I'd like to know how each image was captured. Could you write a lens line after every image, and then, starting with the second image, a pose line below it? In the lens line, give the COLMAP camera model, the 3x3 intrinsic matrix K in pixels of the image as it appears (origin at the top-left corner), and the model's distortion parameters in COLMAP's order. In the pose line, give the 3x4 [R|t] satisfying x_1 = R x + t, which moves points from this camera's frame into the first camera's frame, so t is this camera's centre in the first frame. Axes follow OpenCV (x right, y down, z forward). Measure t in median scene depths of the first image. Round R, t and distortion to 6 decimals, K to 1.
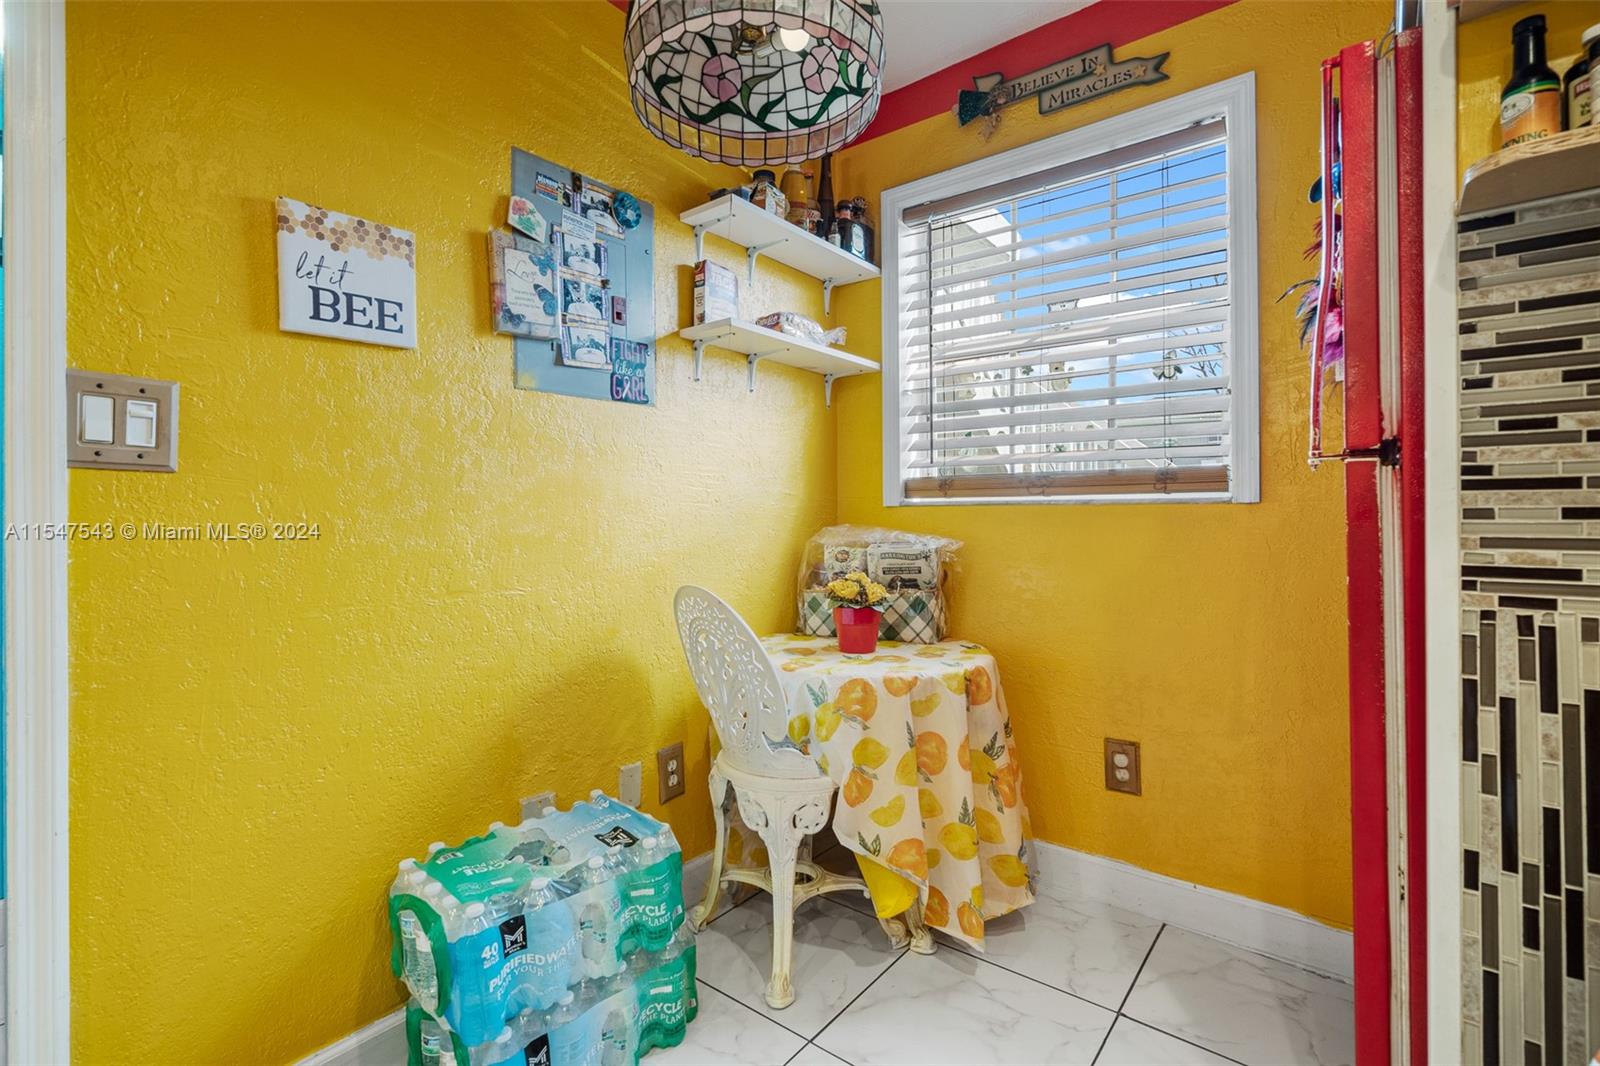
lens RADIAL K [[731.3, 0, 795.7], [0, 731.3, 515.3], [0, 0, 1]] dist [-0.000665, -0.000017]
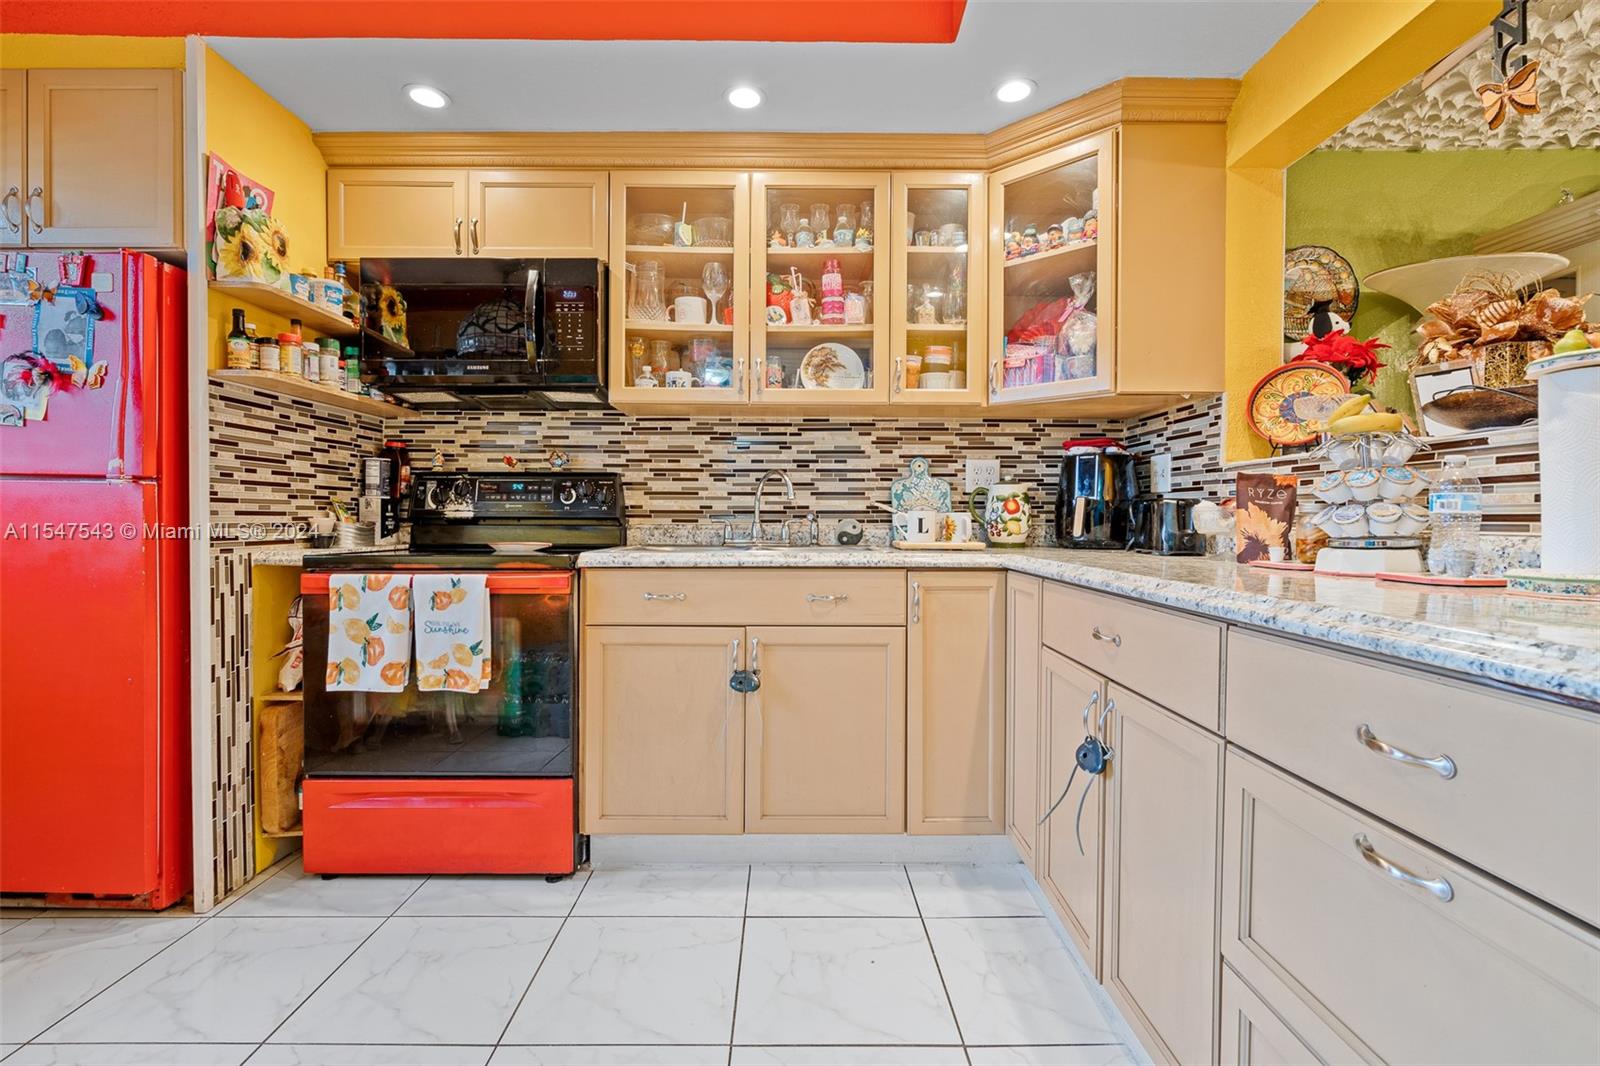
lens RADIAL K [[725.8, 0, 797.7], [0, 725.8, 524.1], [0, 0, 1]] dist [-0.007005, 0.000799]
pose [[-0.631964, -0.005221, 0.774980, -1.569103], [-0.001258, 0.999983, 0.005712, 0.014034], [-0.774997, 0.002635, -0.631960, 0.838609]]
